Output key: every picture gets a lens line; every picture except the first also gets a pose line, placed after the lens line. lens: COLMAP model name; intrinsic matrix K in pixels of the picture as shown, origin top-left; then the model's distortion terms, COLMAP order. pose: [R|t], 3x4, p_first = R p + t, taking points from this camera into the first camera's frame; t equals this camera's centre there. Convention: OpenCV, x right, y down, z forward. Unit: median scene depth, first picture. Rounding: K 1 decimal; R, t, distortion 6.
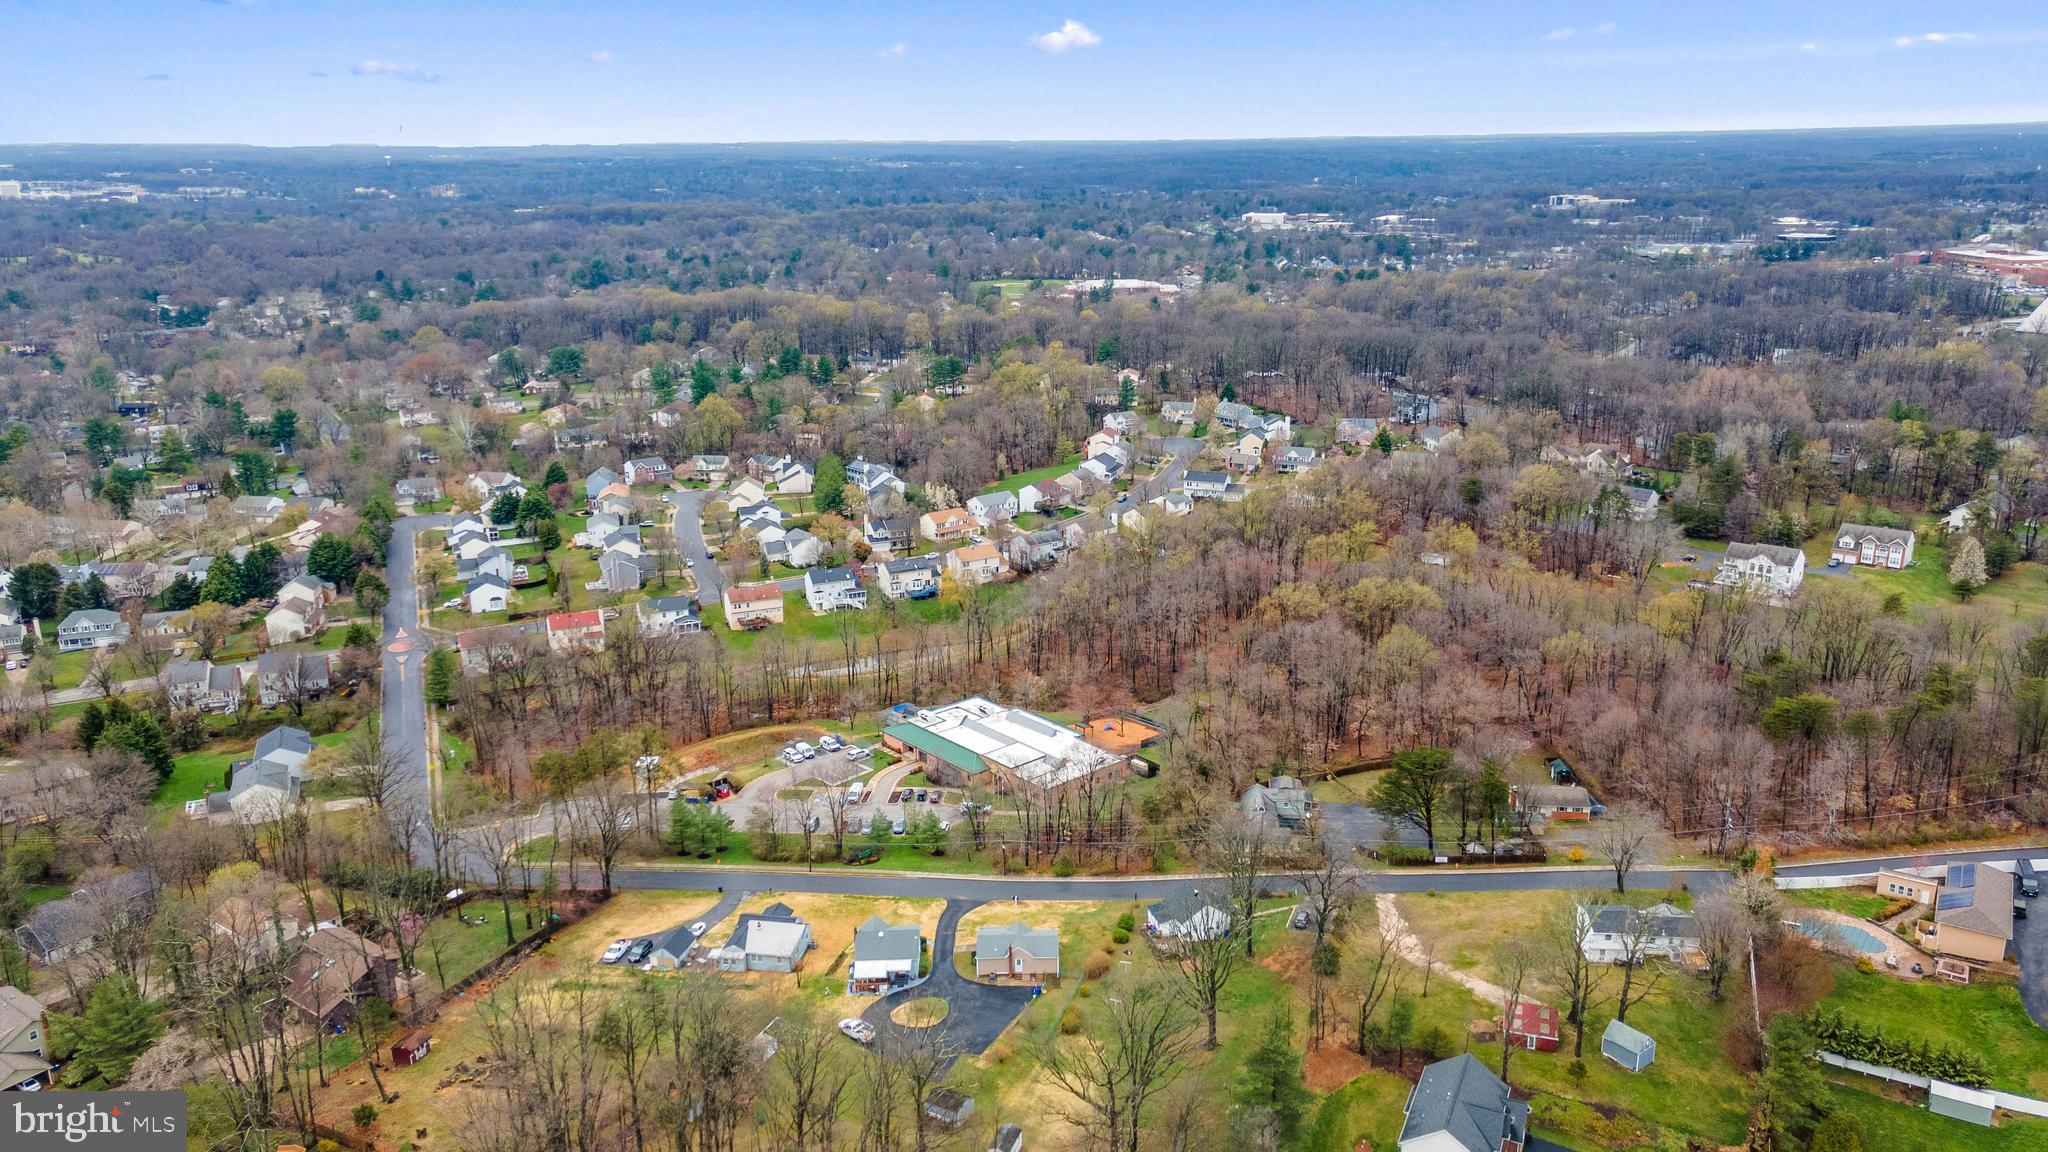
lens RADIAL K [[1477.1, 0, 1042.2], [0, 1477.1, 570.2], [0, 0, 1]] dist [0.048586, 0.010012]
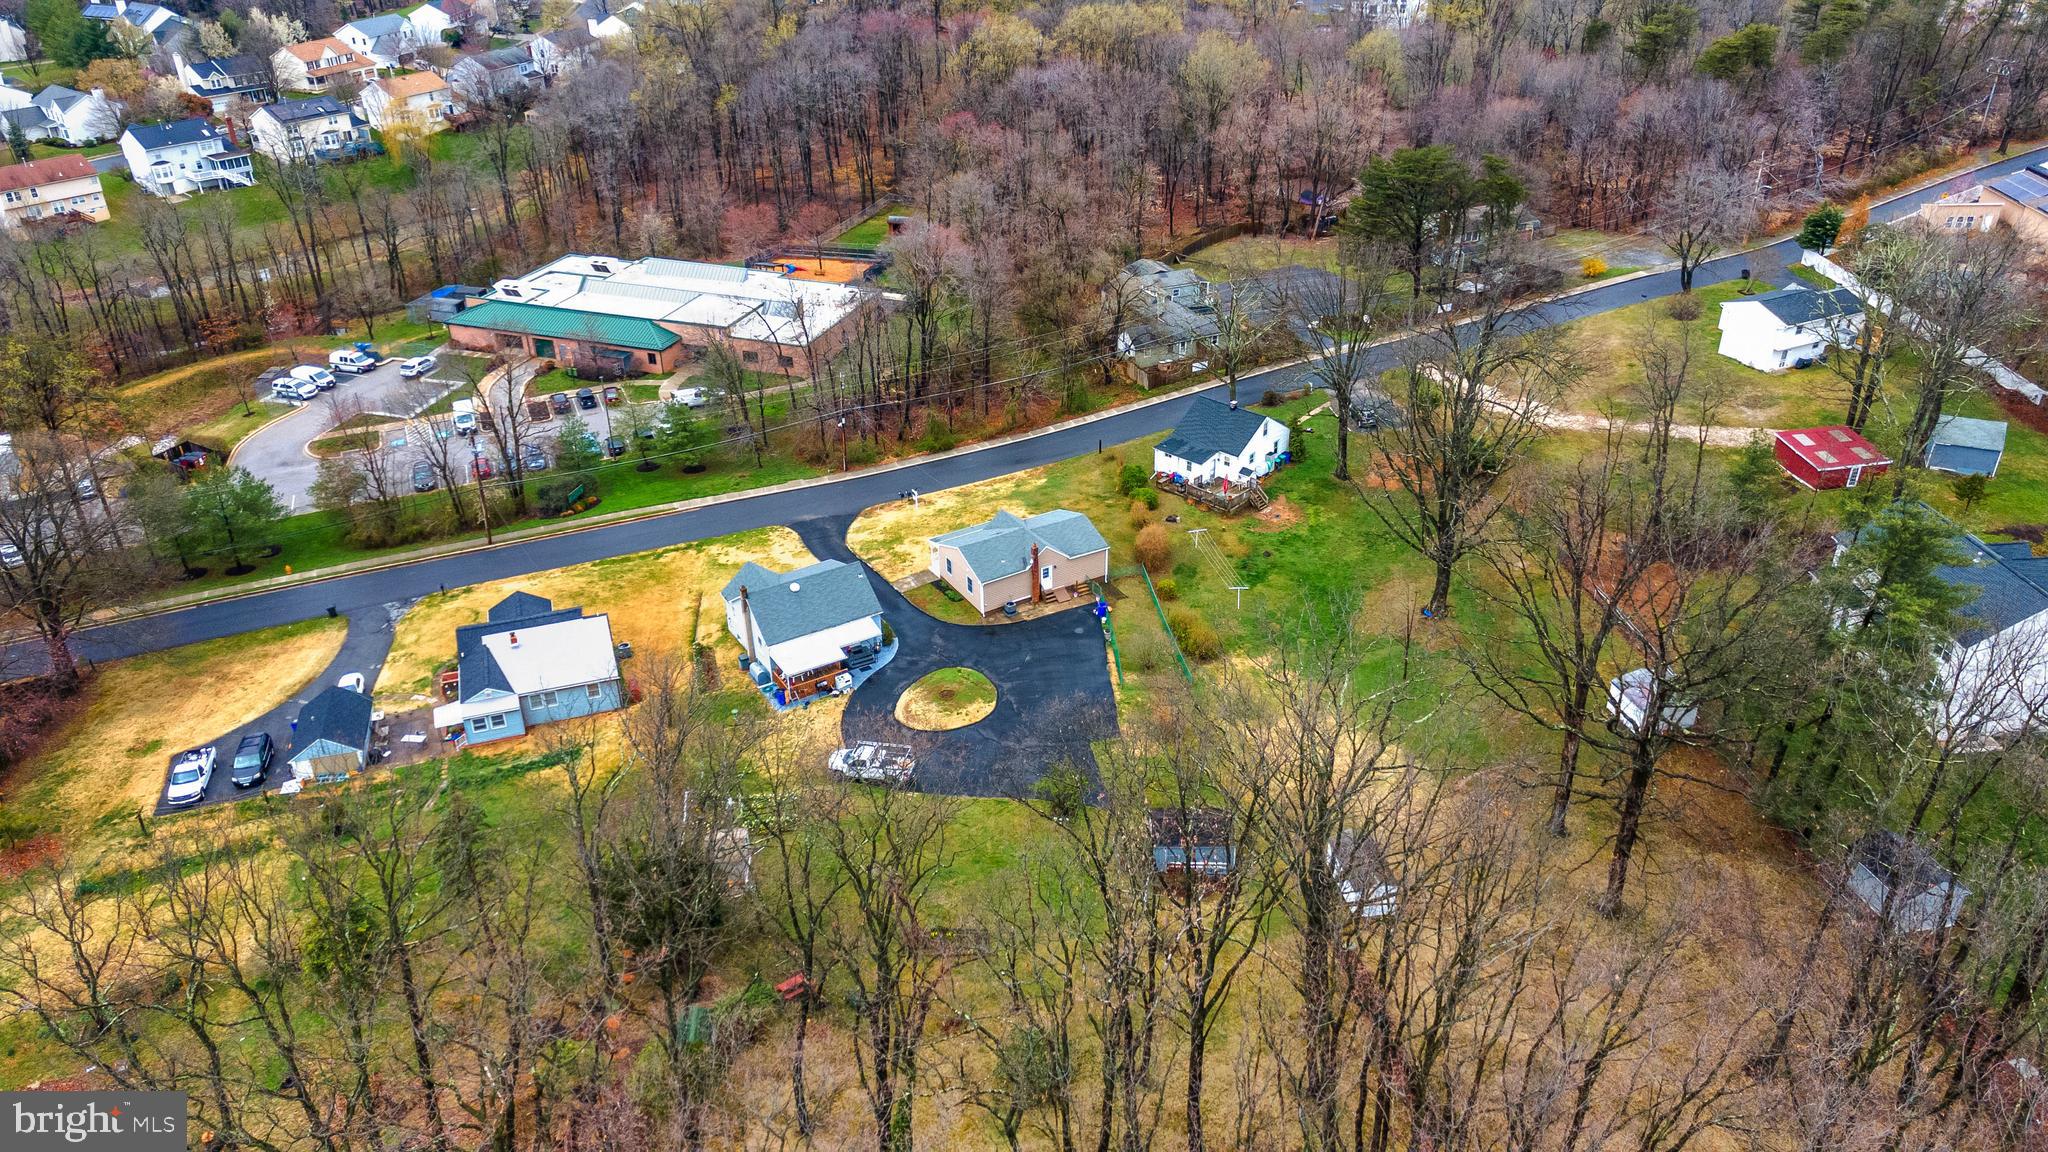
lens RADIAL K [[1477.1, 0, 1038.5], [0, 1477.1, 564.4], [0, 0, 1]] dist [0.048586, 0.010012]
pose [[0.875920, -0.237682, 0.419846, -0.186534], [0.140415, 0.958147, 0.249476, 0.093073], [-0.461570, -0.159568, 0.872635, 0.392633]]
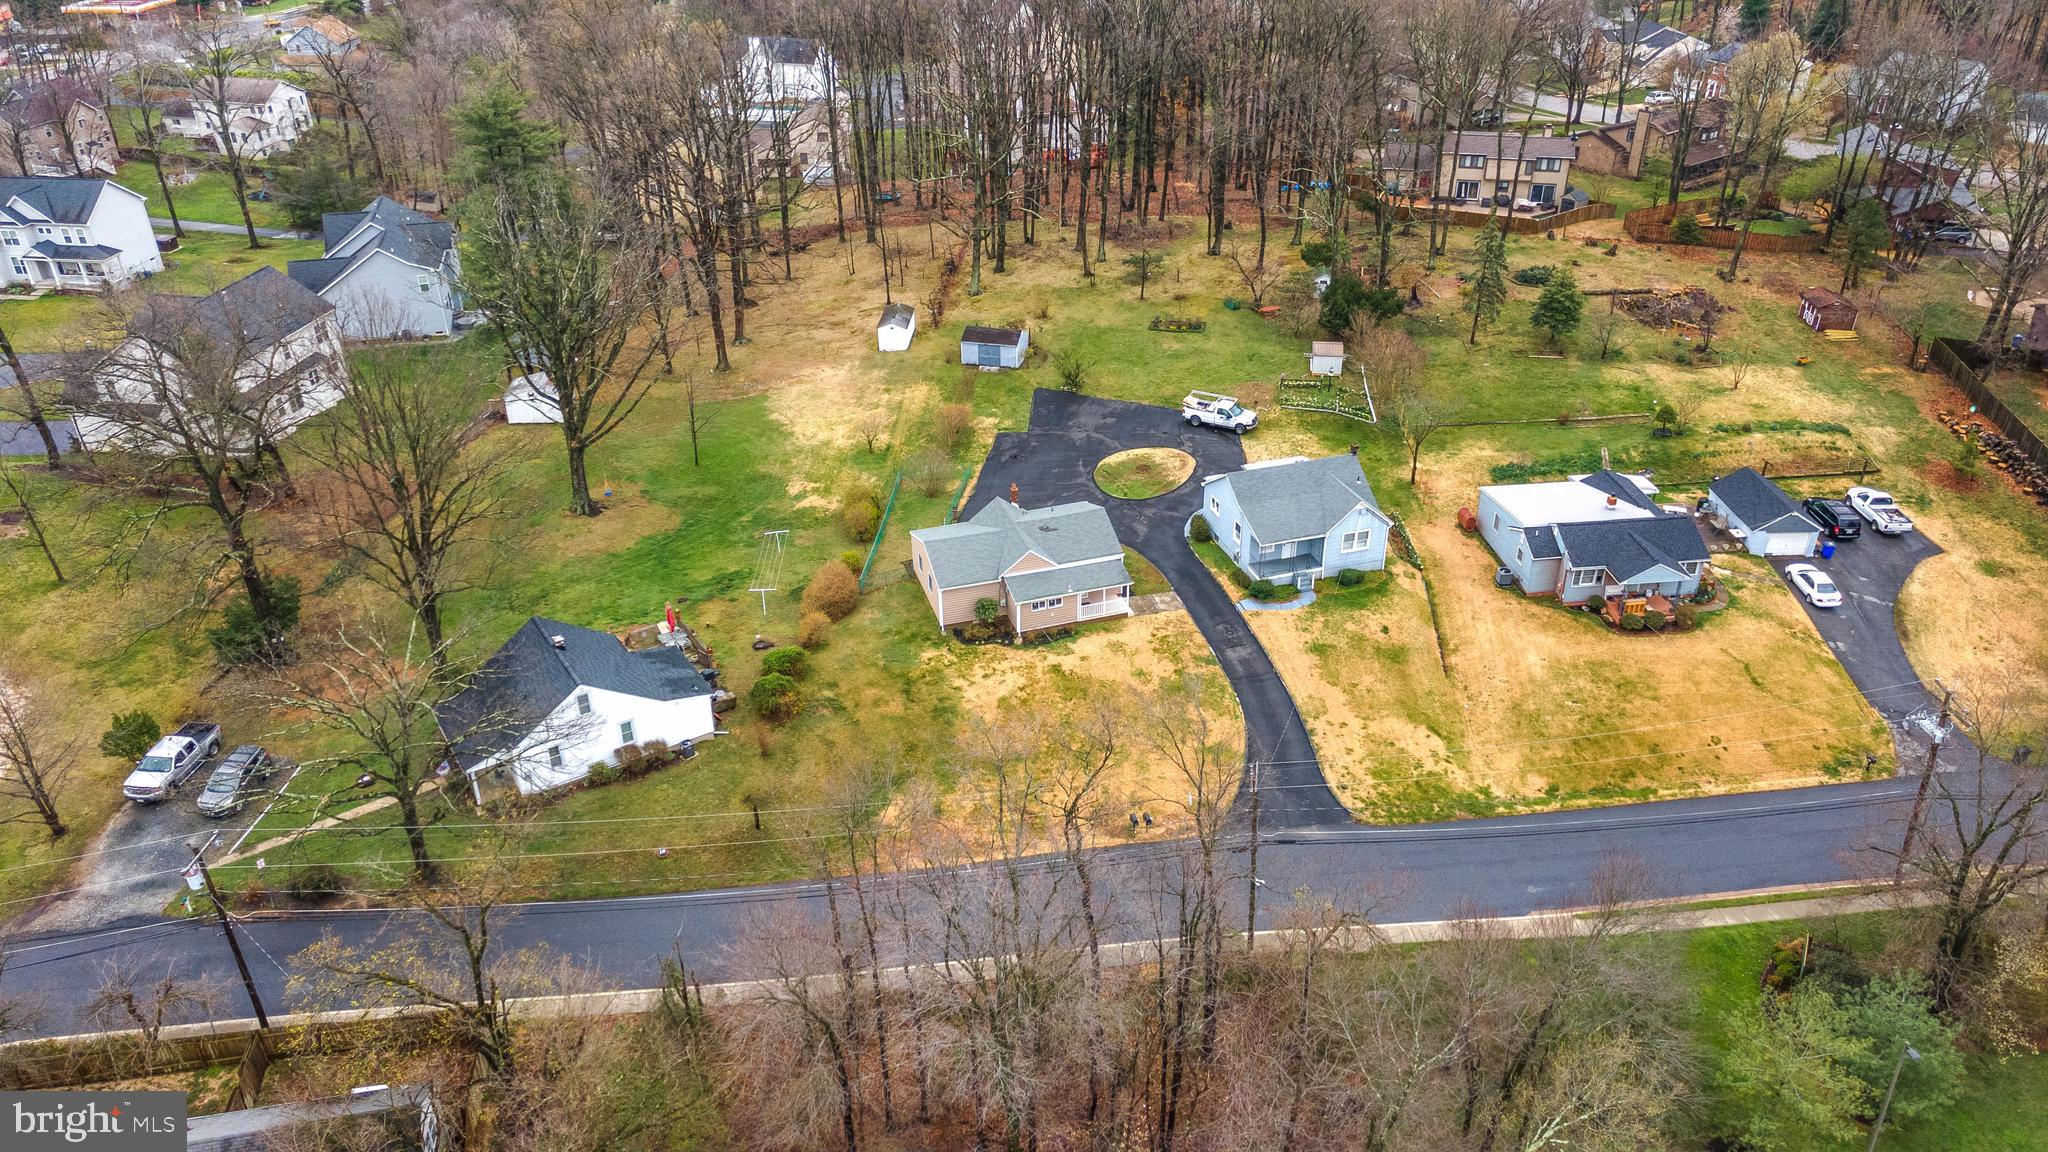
lens RADIAL K [[1477.1, 0, 1030.9], [0, 1477.1, 568.6], [0, 0, 1]] dist [0.048586, 0.010012]
pose [[-0.963409, 0.145398, -0.225171, 0.058389], [-0.061742, 0.697106, 0.714304, -0.037491], [0.260827, 0.702070, -0.662621, 0.983330]]
